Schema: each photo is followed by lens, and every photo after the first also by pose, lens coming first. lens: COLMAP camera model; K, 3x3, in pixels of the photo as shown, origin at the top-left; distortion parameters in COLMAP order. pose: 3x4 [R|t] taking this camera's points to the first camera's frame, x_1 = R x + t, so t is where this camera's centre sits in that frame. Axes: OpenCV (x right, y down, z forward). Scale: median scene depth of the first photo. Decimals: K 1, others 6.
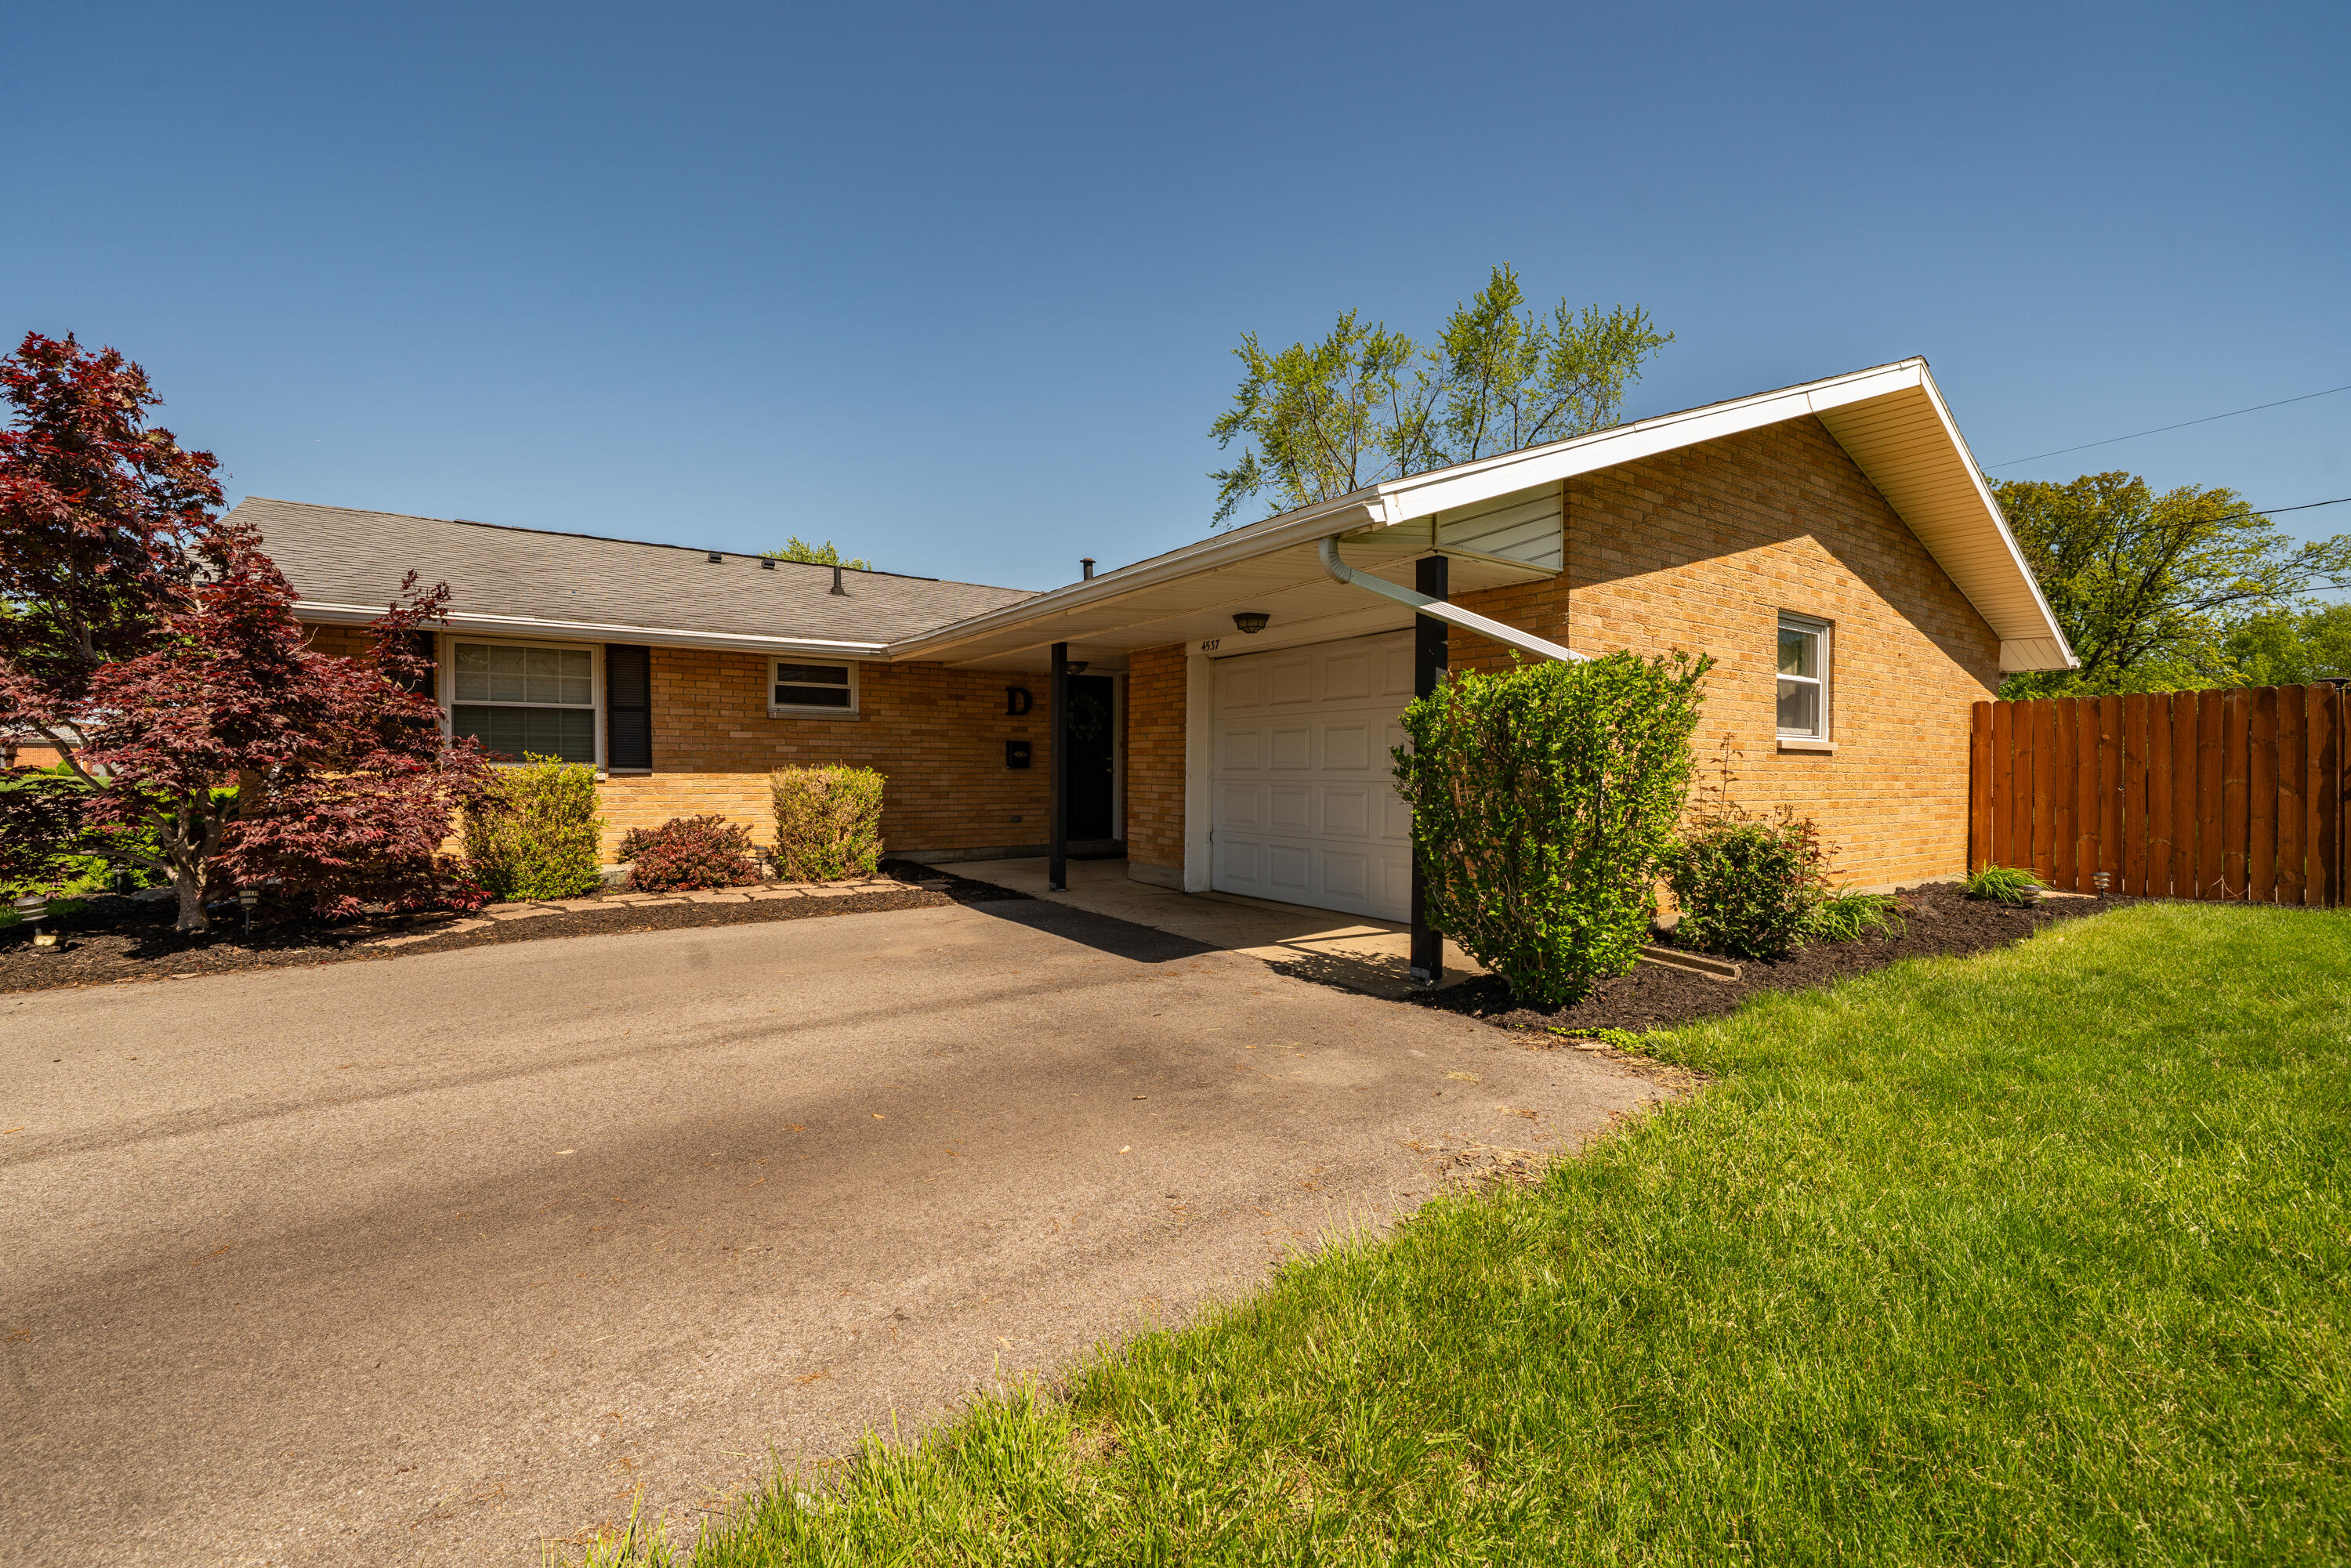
lens RADIAL K [[926.0, 0, 1154.9], [0, 926.0, 782.3], [0, 0, 1]] dist [-0.001464, -0.000188]
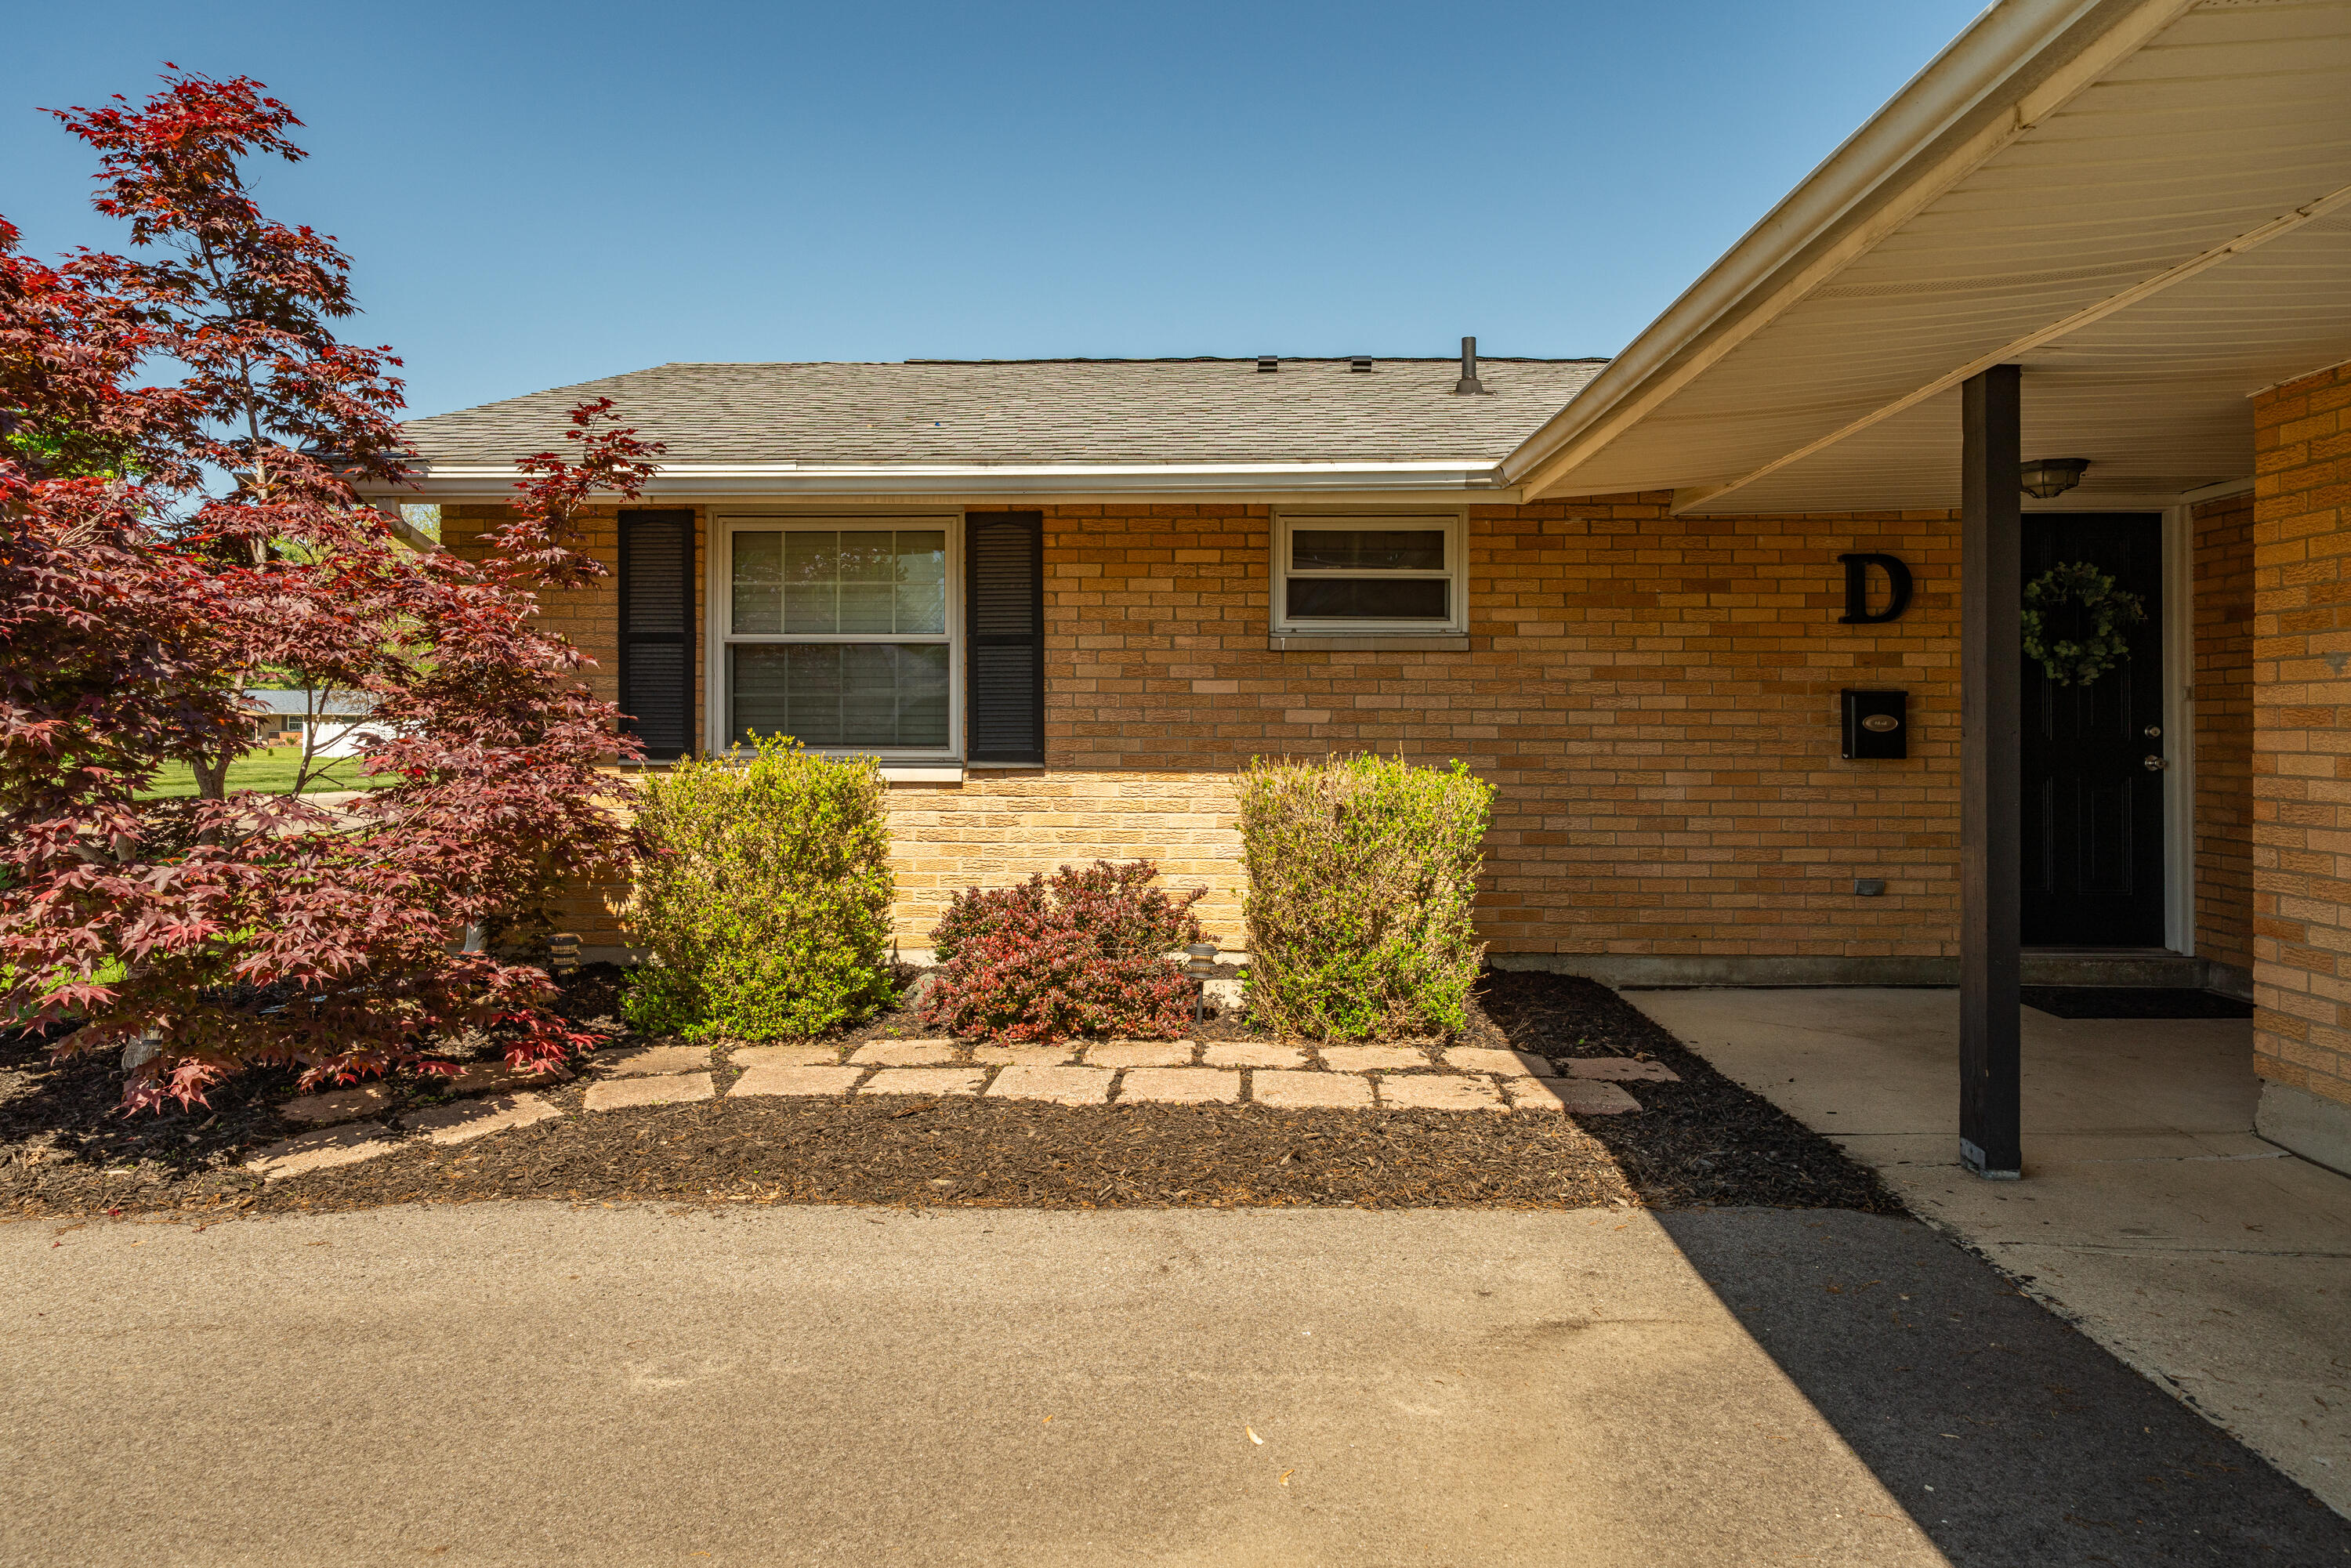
lens RADIAL K [[1423.8, 0, 1164.3], [0, 1423.8, 716.5], [0, 0, 1]] dist [0.002762, 0.000243]
pose [[0.808931, -0.007699, -0.587854, -0.044930], [-0.008909, 0.999639, -0.025352, -0.018700], [0.587836, 0.025745, 0.808570, 0.414792]]
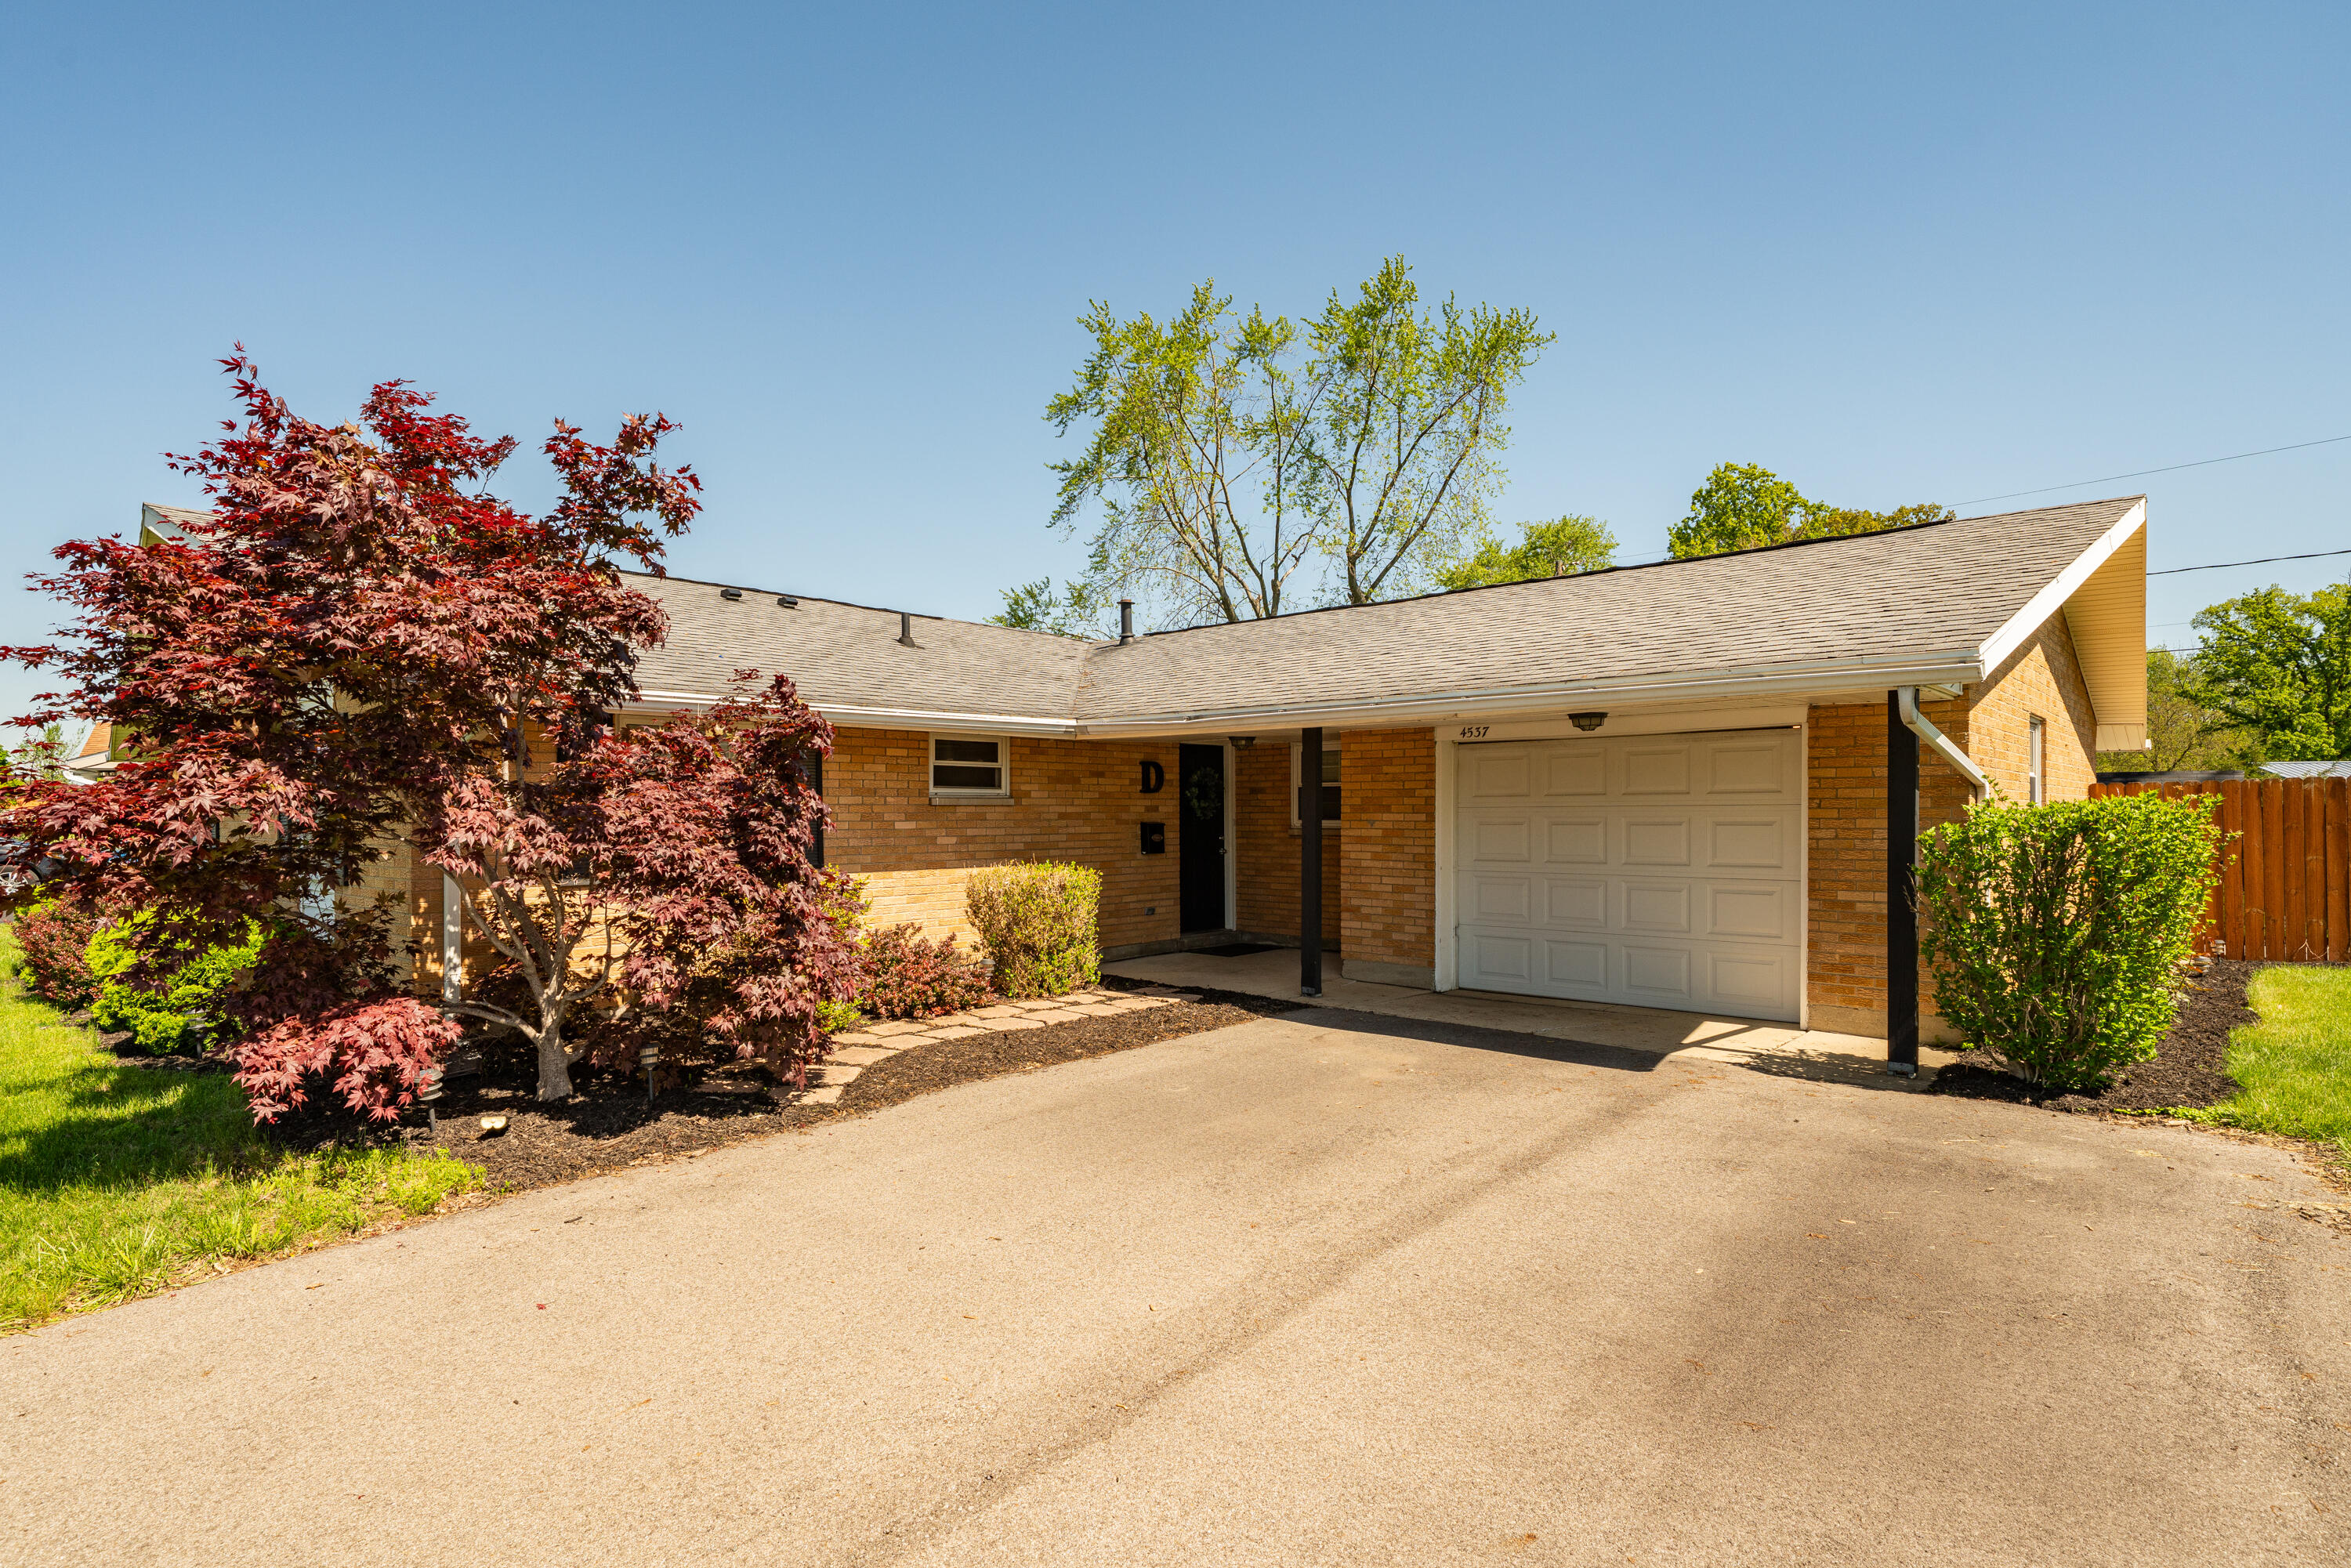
lens RADIAL K [[1139.8, 0, 1171.7], [0, 1139.8, 813.2], [0, 0, 1]] dist [0.001414, 0.000115]
pose [[0.976663, -0.008918, 0.214594, -0.446973], [0.012588, 0.999797, -0.015739, -0.044540], [-0.214410, 0.018073, 0.976577, -0.072665]]
